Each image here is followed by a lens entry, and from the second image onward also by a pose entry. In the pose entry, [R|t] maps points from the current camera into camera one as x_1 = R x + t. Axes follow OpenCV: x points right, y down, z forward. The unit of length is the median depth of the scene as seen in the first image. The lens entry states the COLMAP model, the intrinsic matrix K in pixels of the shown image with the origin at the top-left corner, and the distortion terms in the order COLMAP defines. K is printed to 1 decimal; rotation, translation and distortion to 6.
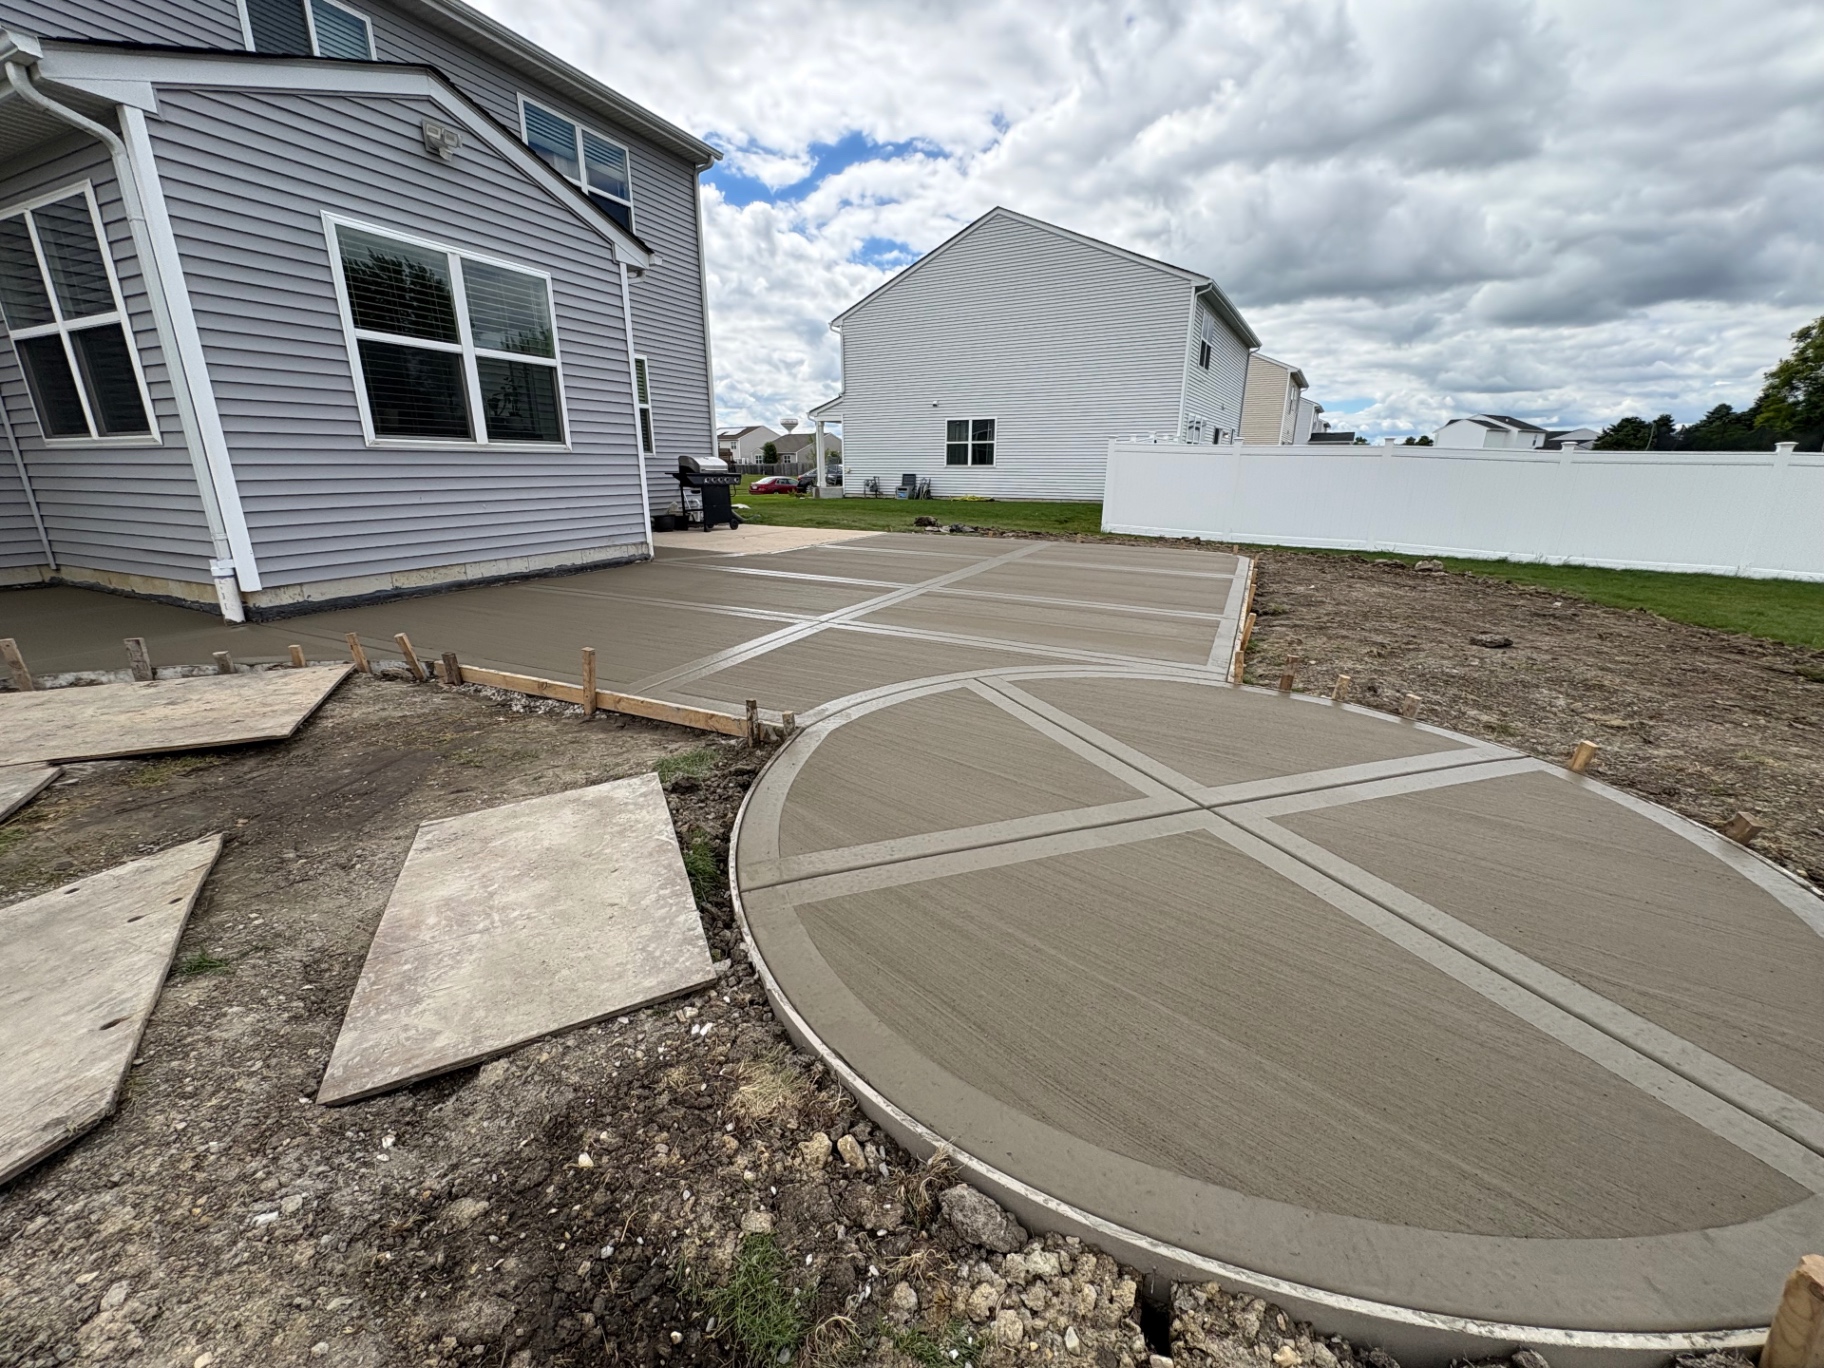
lens RADIAL K [[733.5, 0, 908.6], [0, 733.5, 679.6], [0, 0, 1]] dist [-0.000075, 0.000187]
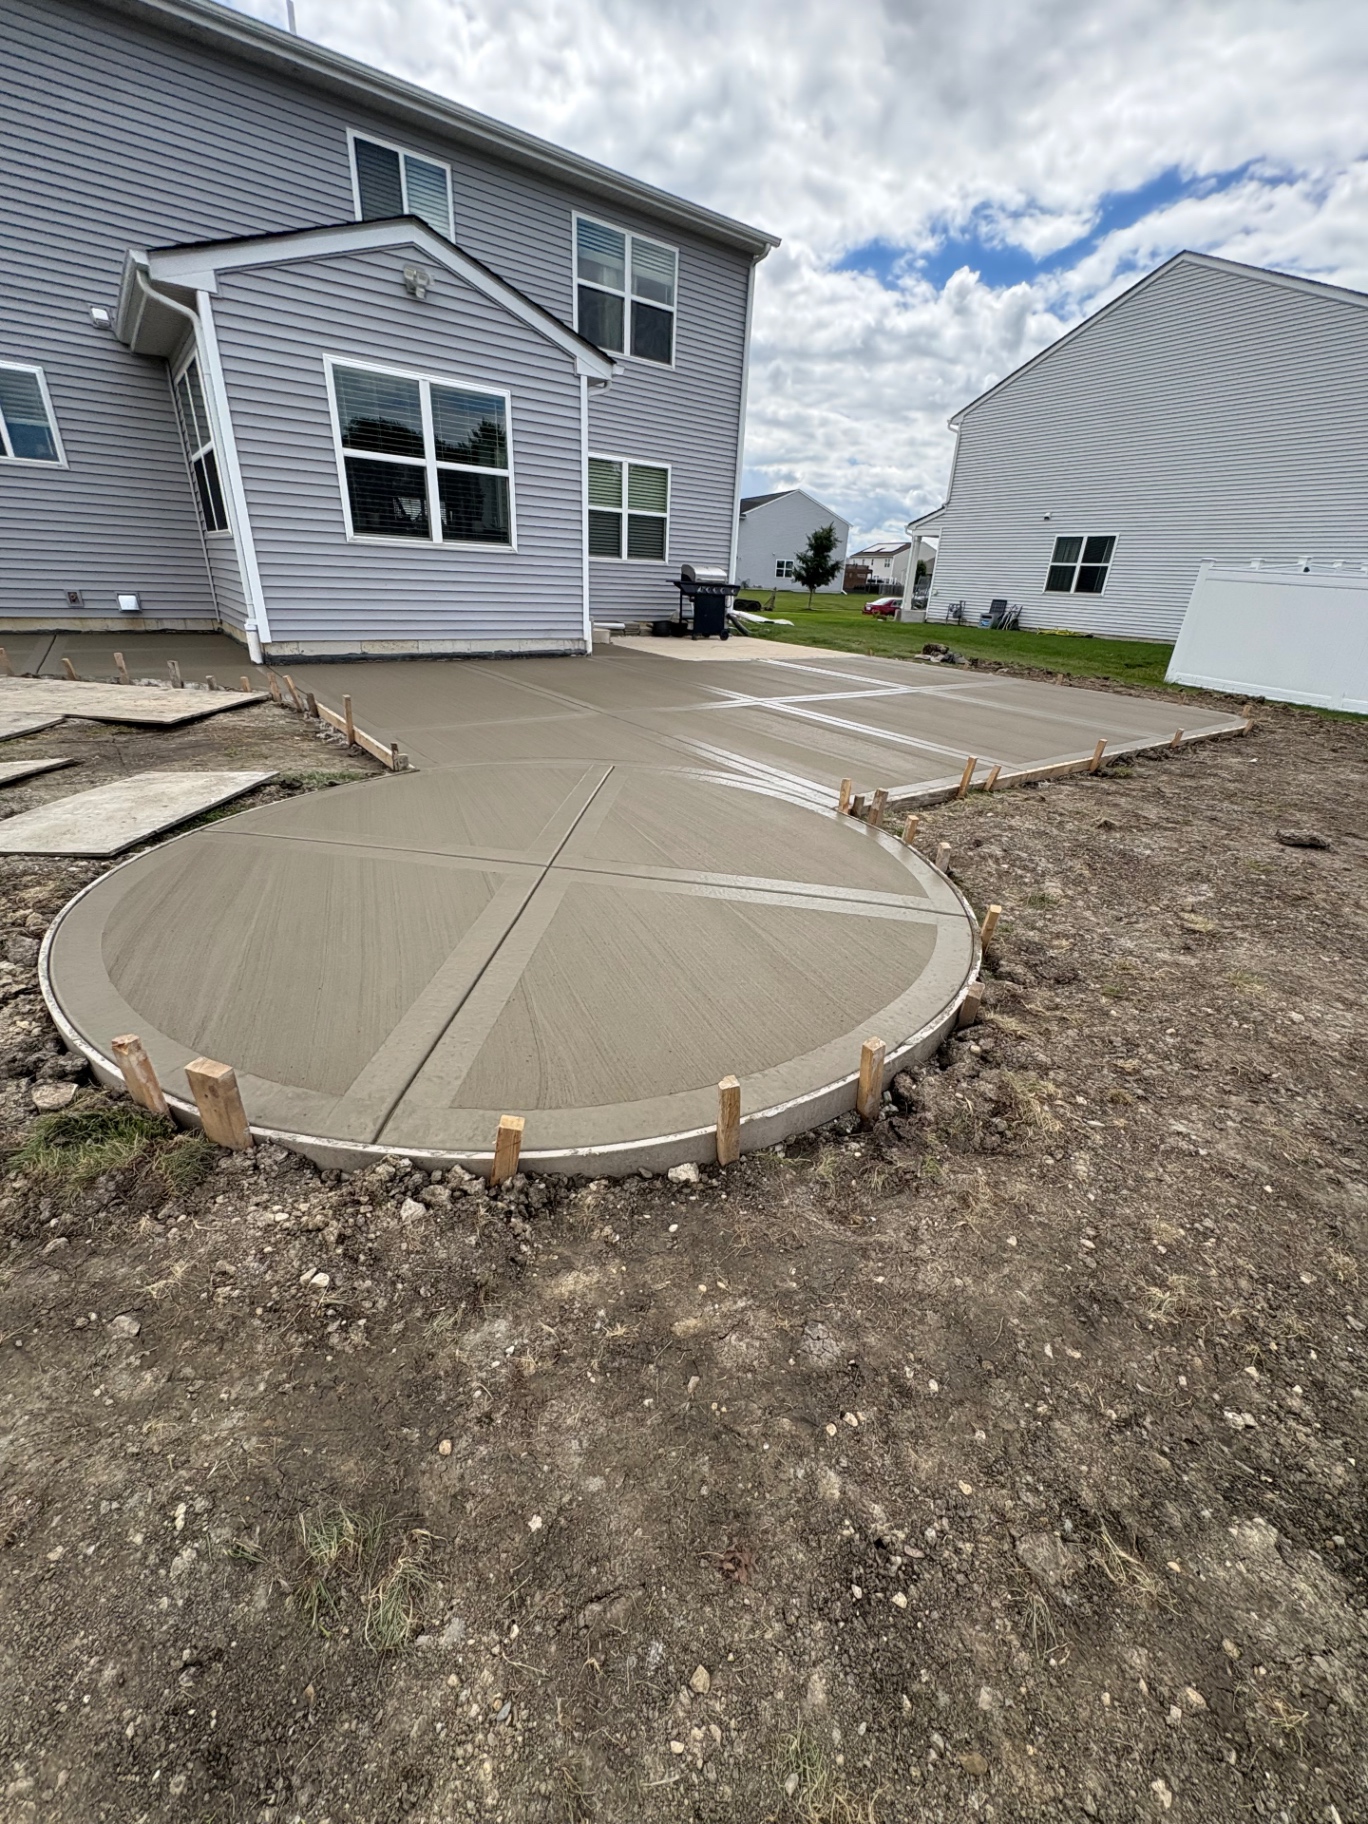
lens RADIAL K [[725.5, 0, 685.9], [0, 725.5, 912.3], [0, 0, 1]] dist [0.000095, -0.000437]
pose [[0.880925, 0.232992, -0.411929, 0.308910], [-0.173608, 0.968830, 0.176715, -0.000001], [0.440262, -0.084159, 0.893916, 0.011366]]
